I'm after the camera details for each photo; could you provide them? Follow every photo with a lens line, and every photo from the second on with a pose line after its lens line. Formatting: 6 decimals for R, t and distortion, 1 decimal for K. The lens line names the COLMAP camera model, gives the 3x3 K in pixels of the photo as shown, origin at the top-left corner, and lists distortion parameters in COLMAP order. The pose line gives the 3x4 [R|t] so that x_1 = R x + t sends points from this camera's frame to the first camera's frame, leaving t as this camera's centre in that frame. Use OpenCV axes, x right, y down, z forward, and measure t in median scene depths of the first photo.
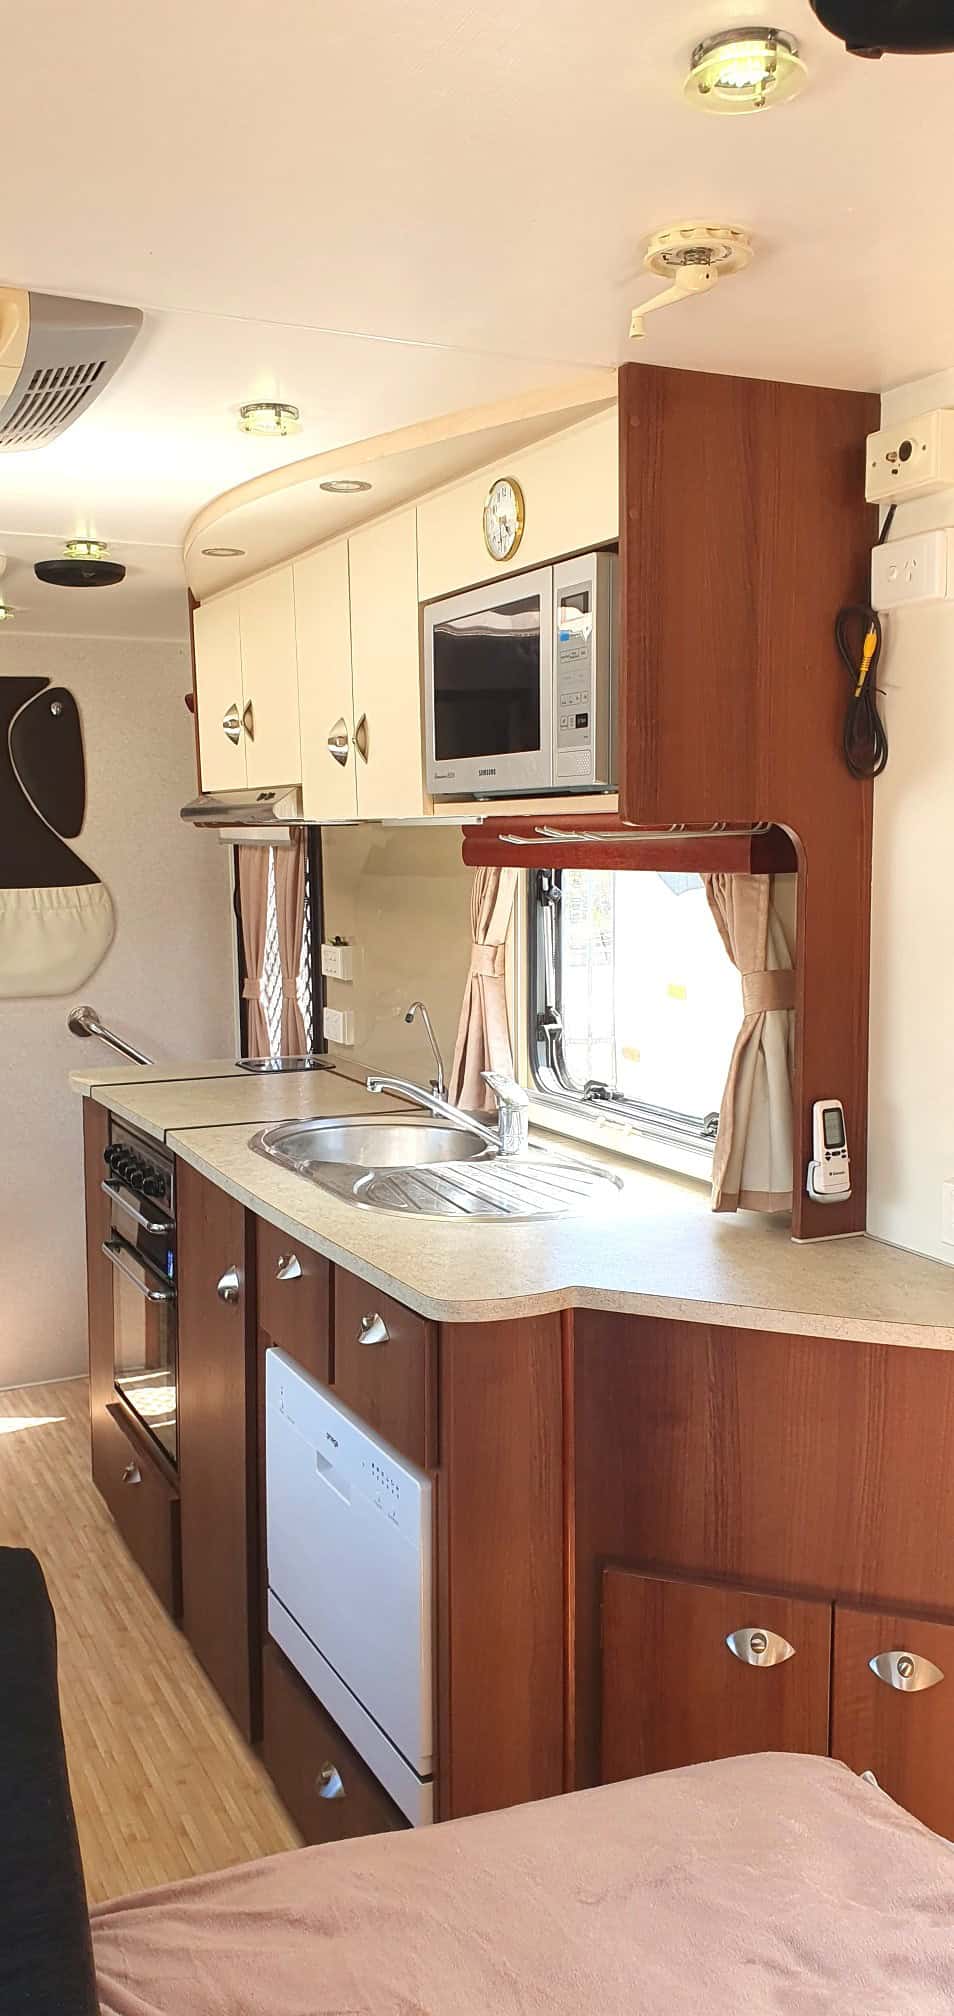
lens RADIAL K [[1541.4, 0, 443.9], [0, 1541.4, 1027.4], [0, 0, 1]] dist [0.195925, -0.492550]
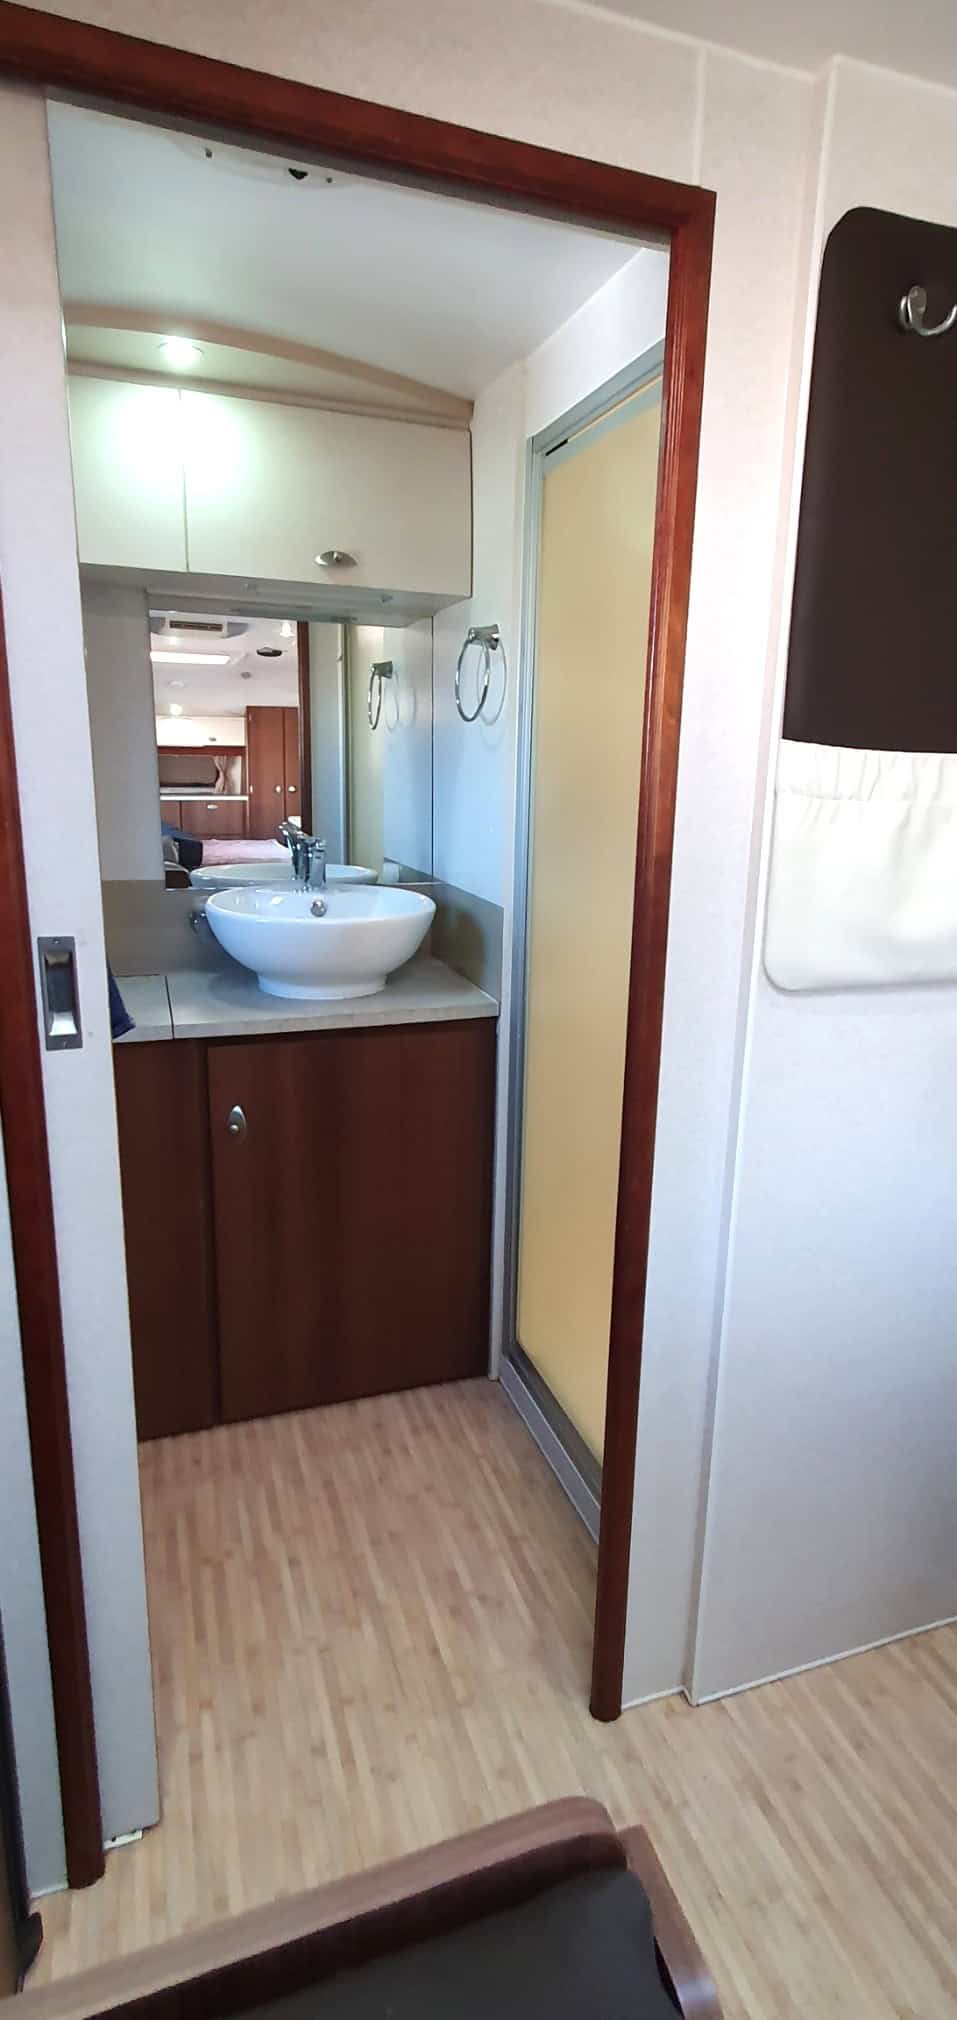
lens RADIAL K [[1013.1, 0, 504.9], [0, 1013.1, 997.9], [0, 0, 1]] dist [0.005877, 0.000783]
pose [[0.994658, 0.057542, -0.085698, -0.695462], [-0.048032, 0.992863, 0.109164, -0.081829], [0.091367, -0.104464, 0.990323, 1.286482]]
